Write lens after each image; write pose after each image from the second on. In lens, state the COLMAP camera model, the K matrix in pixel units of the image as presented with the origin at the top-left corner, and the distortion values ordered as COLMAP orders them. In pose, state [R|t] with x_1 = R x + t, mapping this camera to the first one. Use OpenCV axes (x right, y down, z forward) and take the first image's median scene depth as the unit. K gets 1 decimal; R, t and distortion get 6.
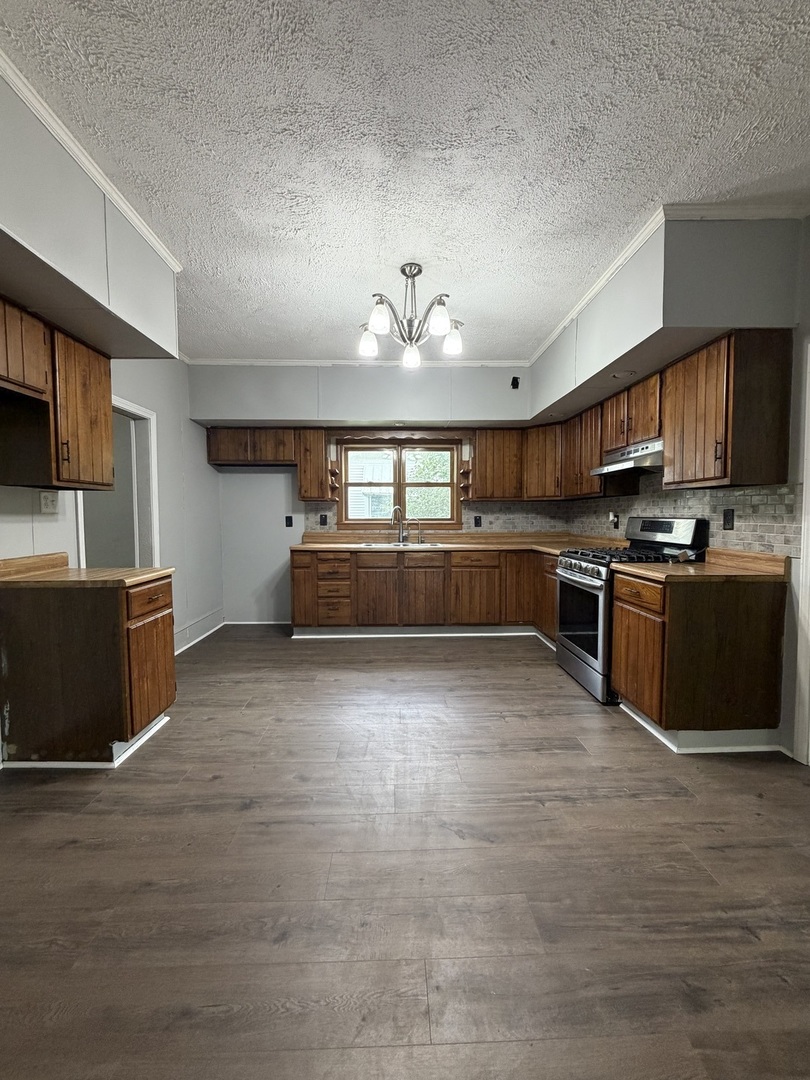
lens RADIAL K [[429.4, 0, 406.1], [0, 429.4, 536.7], [0, 0, 1]] dist [0.002080, -0.000590]
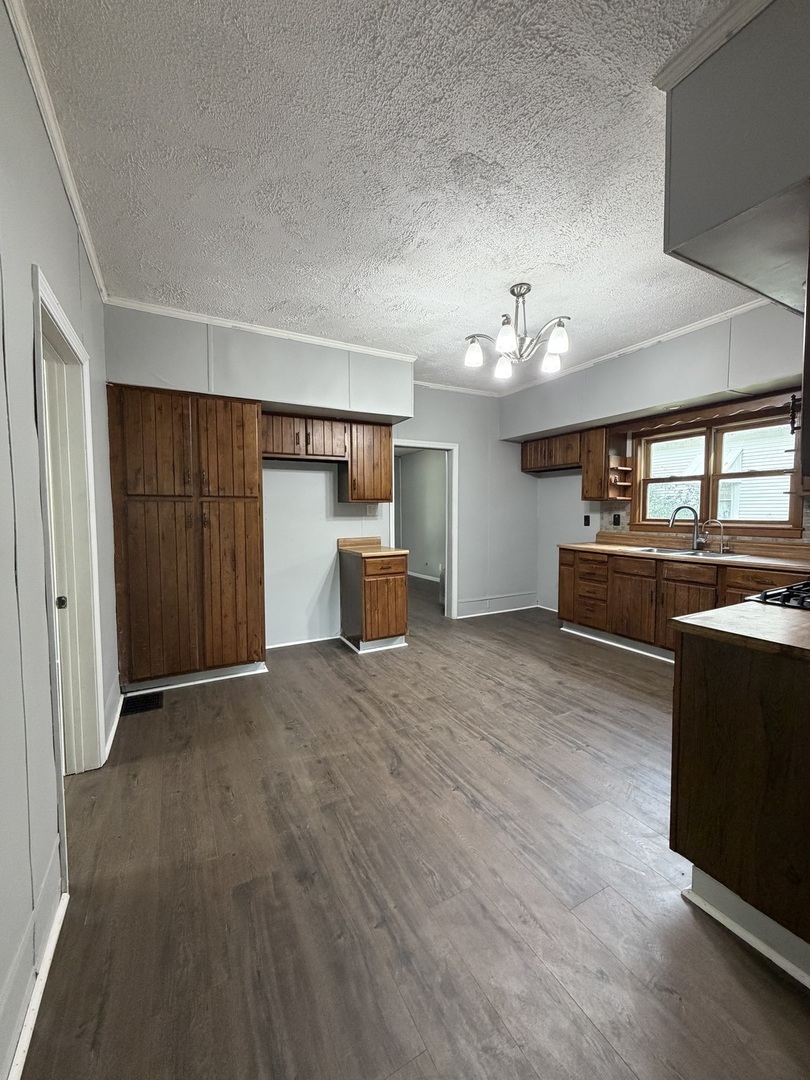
lens RADIAL K [[429.4, 0, 407.5], [0, 429.4, 538.4], [0, 0, 1]] dist [0.002080, -0.000590]
pose [[0.453423, 0.058271, -0.889389, 0.612295], [-0.038765, 0.998206, 0.045637, -0.031632], [0.890452, 0.013785, 0.454868, 0.197490]]
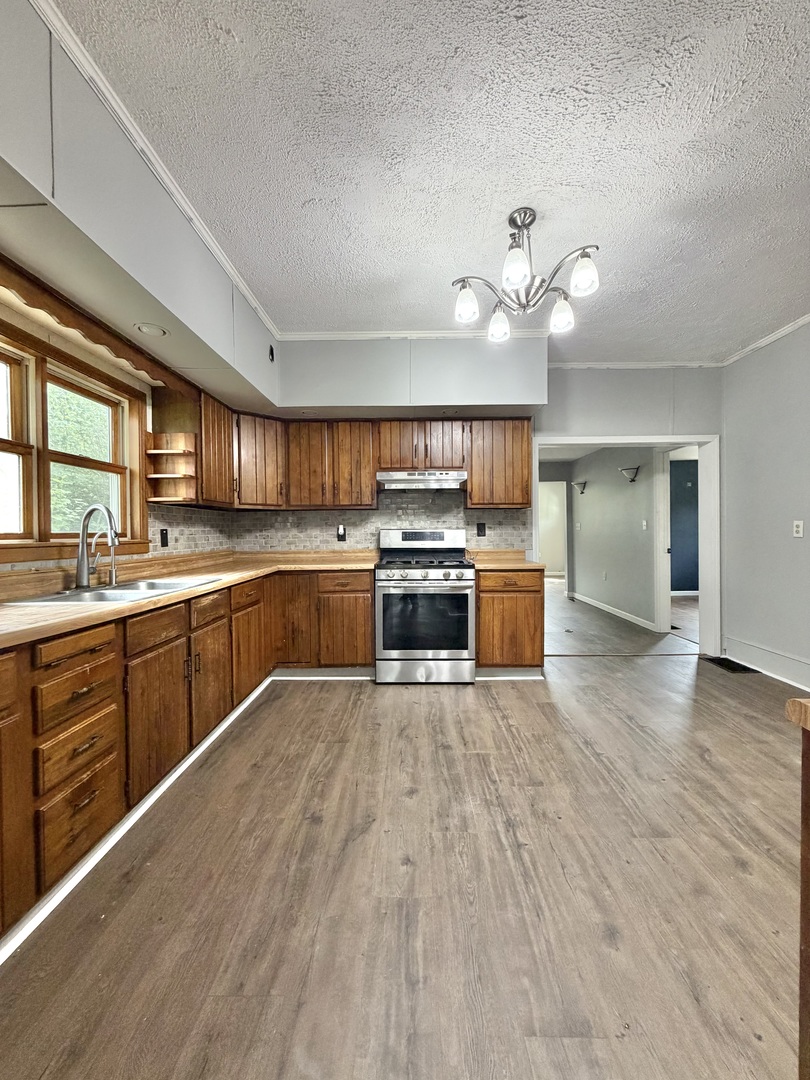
lens RADIAL K [[429.4, 0, 405.8], [0, 429.4, 537.1], [0, 0, 1]] dist [0.002080, -0.000590]
pose [[0.042185, -0.010802, 0.999051, -0.576160], [0.057541, 0.998308, 0.008365, -0.030058], [-0.997451, 0.057134, 0.042735, 0.865086]]
